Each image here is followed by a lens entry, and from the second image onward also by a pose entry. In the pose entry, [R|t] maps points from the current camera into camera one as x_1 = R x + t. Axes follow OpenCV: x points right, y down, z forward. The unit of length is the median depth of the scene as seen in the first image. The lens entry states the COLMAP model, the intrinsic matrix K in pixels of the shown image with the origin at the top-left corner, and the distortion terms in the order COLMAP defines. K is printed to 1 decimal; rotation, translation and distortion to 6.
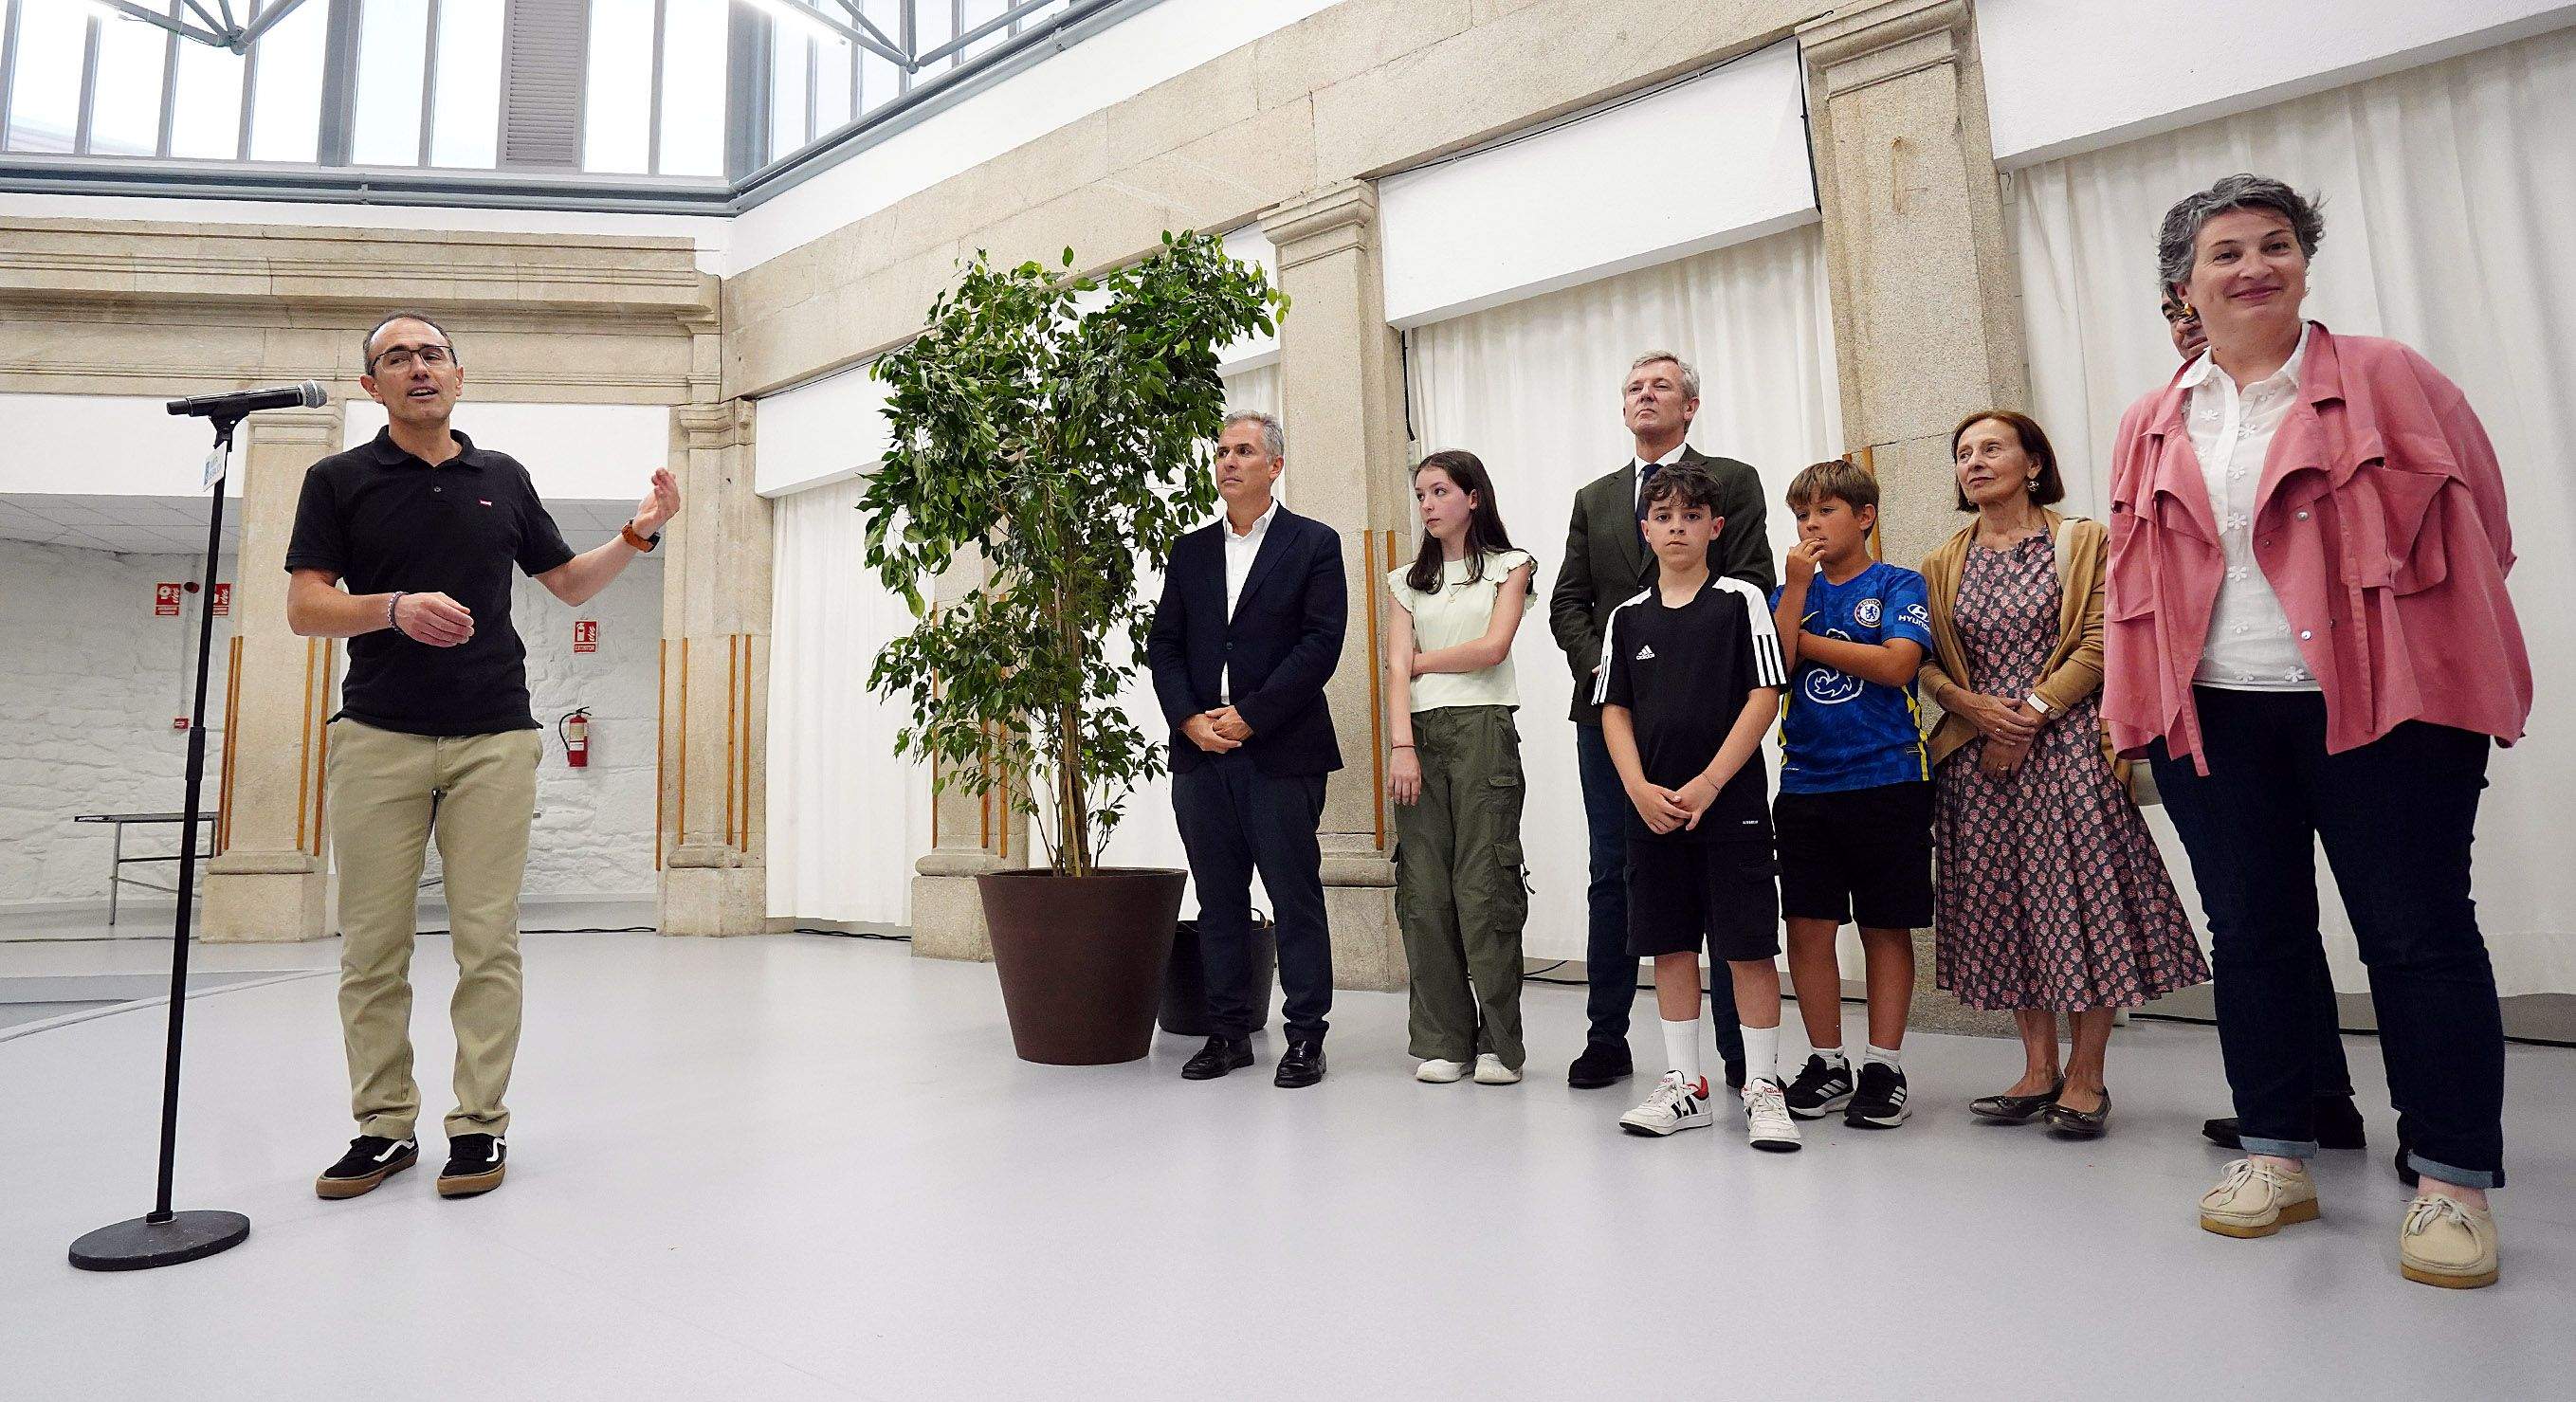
lens RADIAL K [[1315.5, 0, 1142.4], [0, 1315.5, 626.7], [0, 0, 1]] dist [-0.034919, 0.000919]
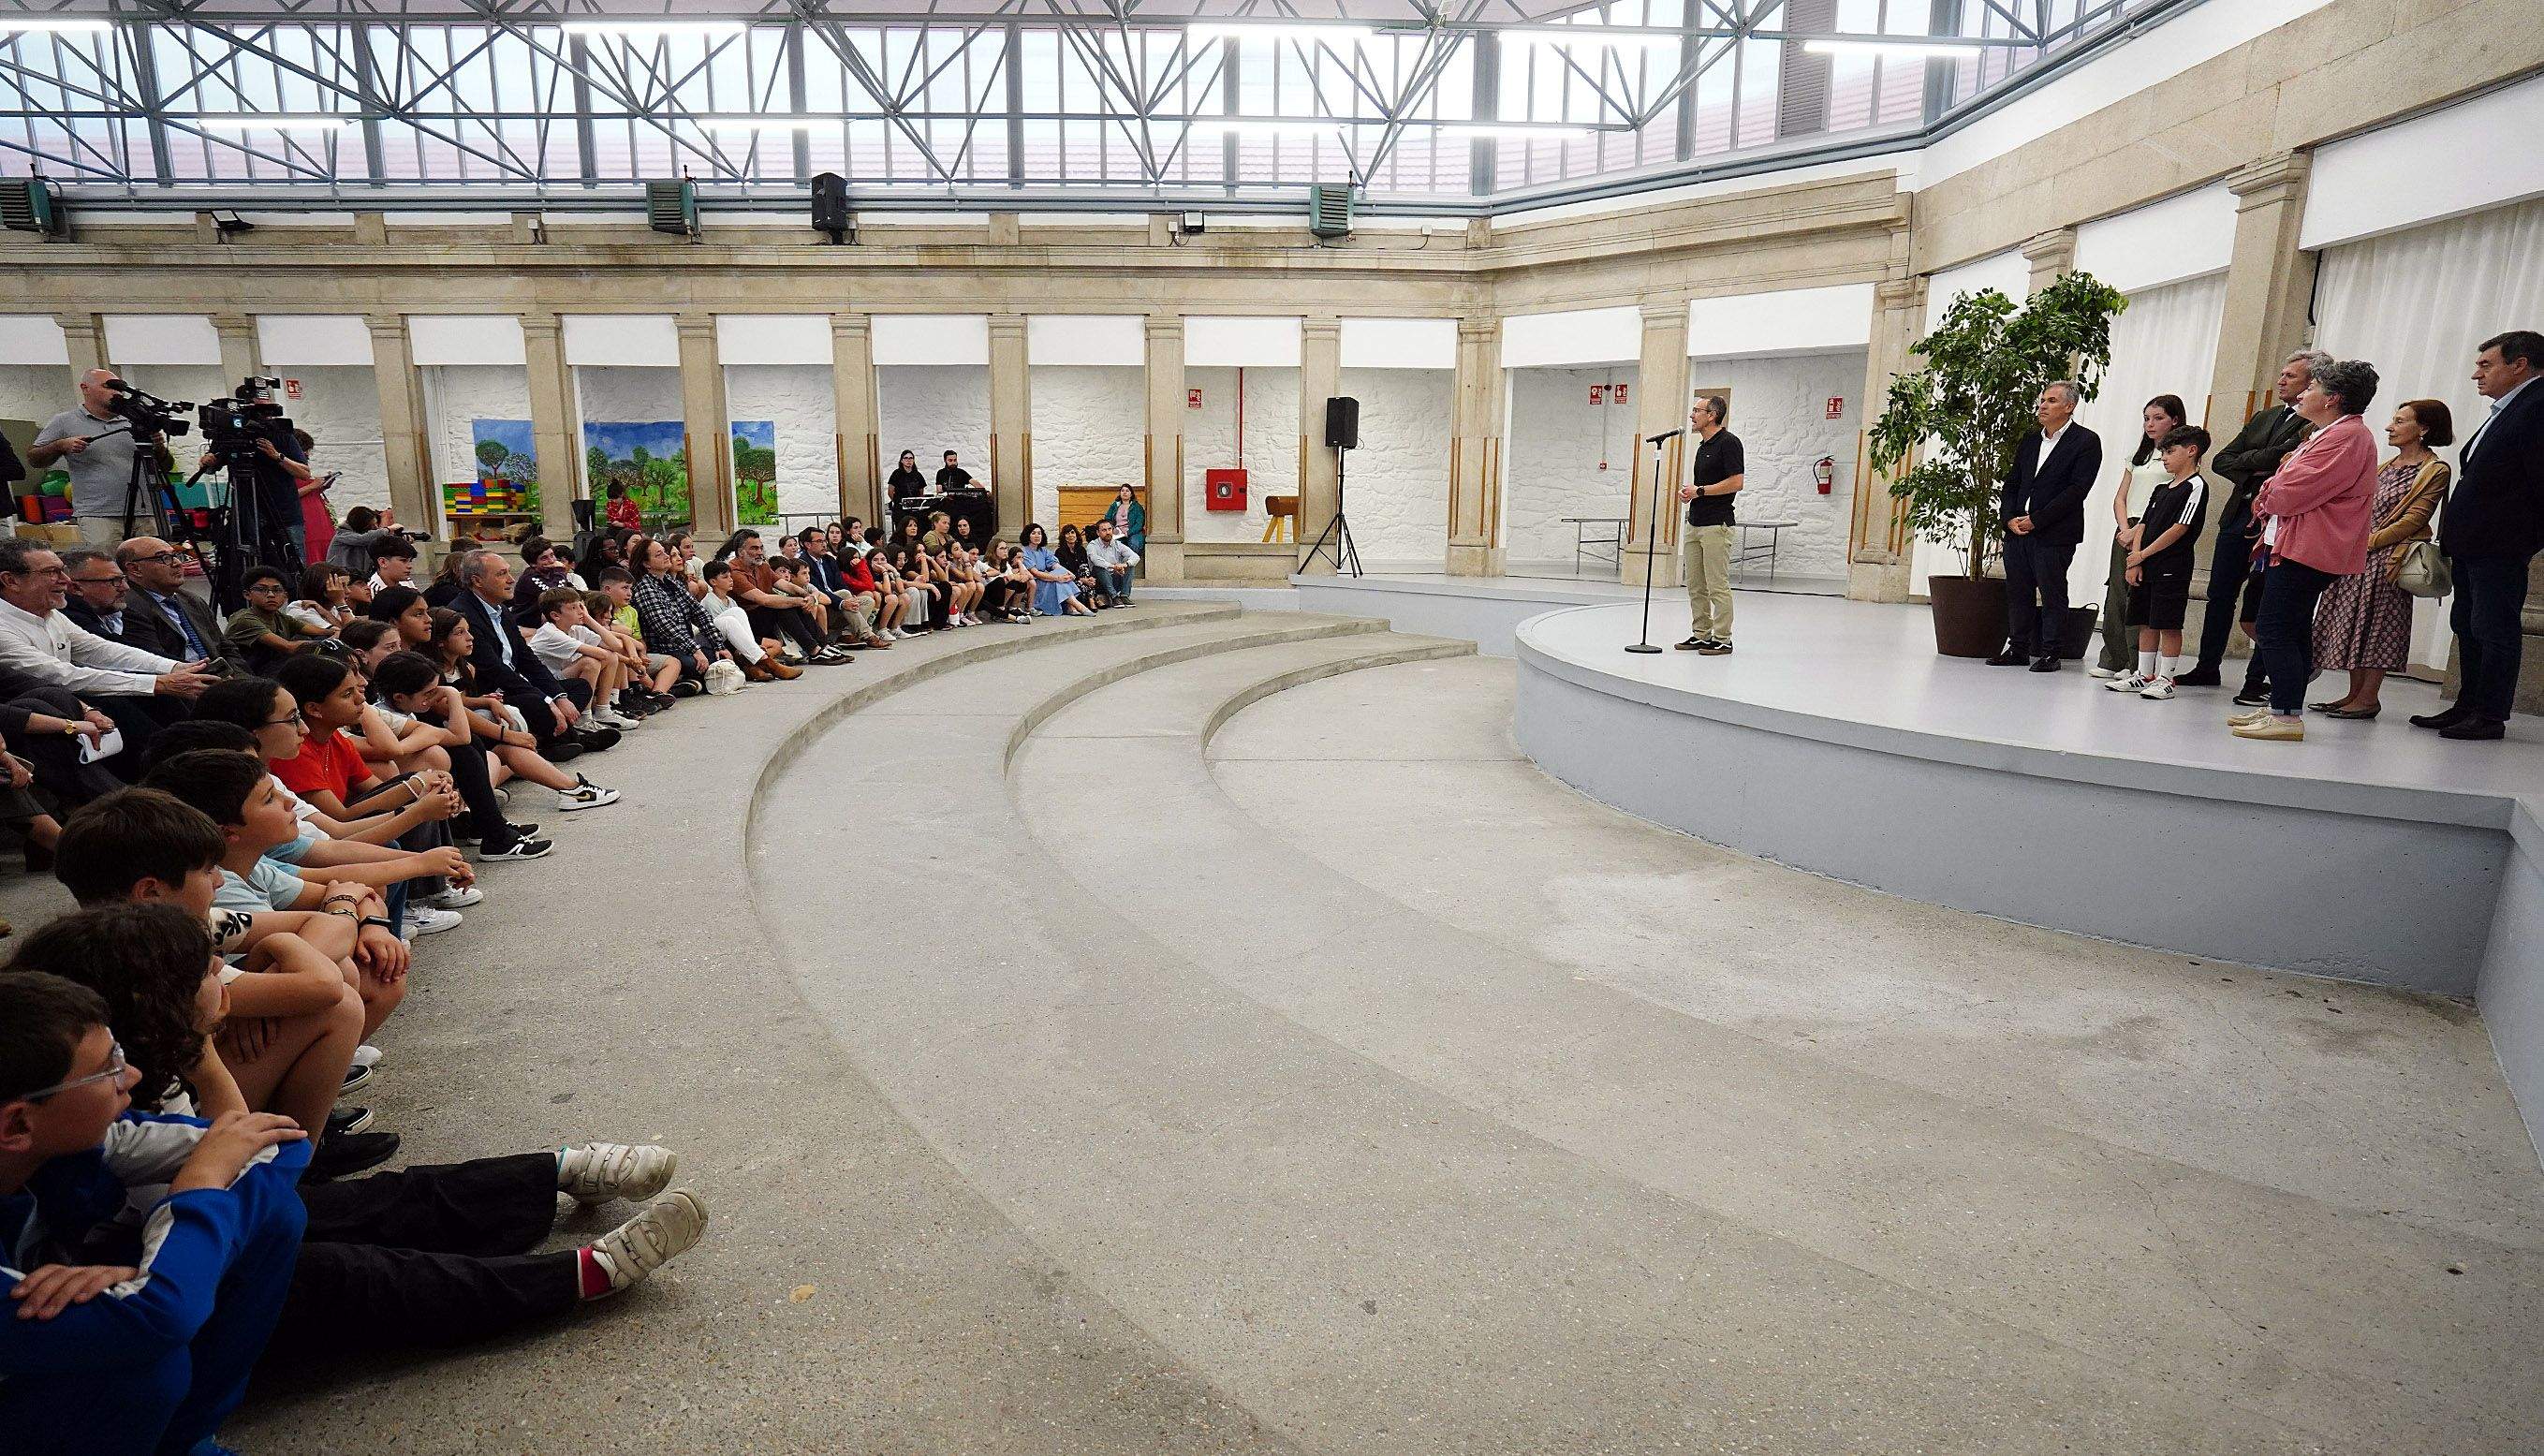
lens RADIAL K [[1209.4, 0, 1228.7], [0, 1209.4, 728.1], [0, 0, 1]] dist [-0.012475, 0.000436]
pose [[0.620534, 0.170456, -0.765430, 0.696451], [0.087875, 0.954827, 0.283873, -0.243049], [0.779241, -0.243415, 0.577523, -1.154014]]
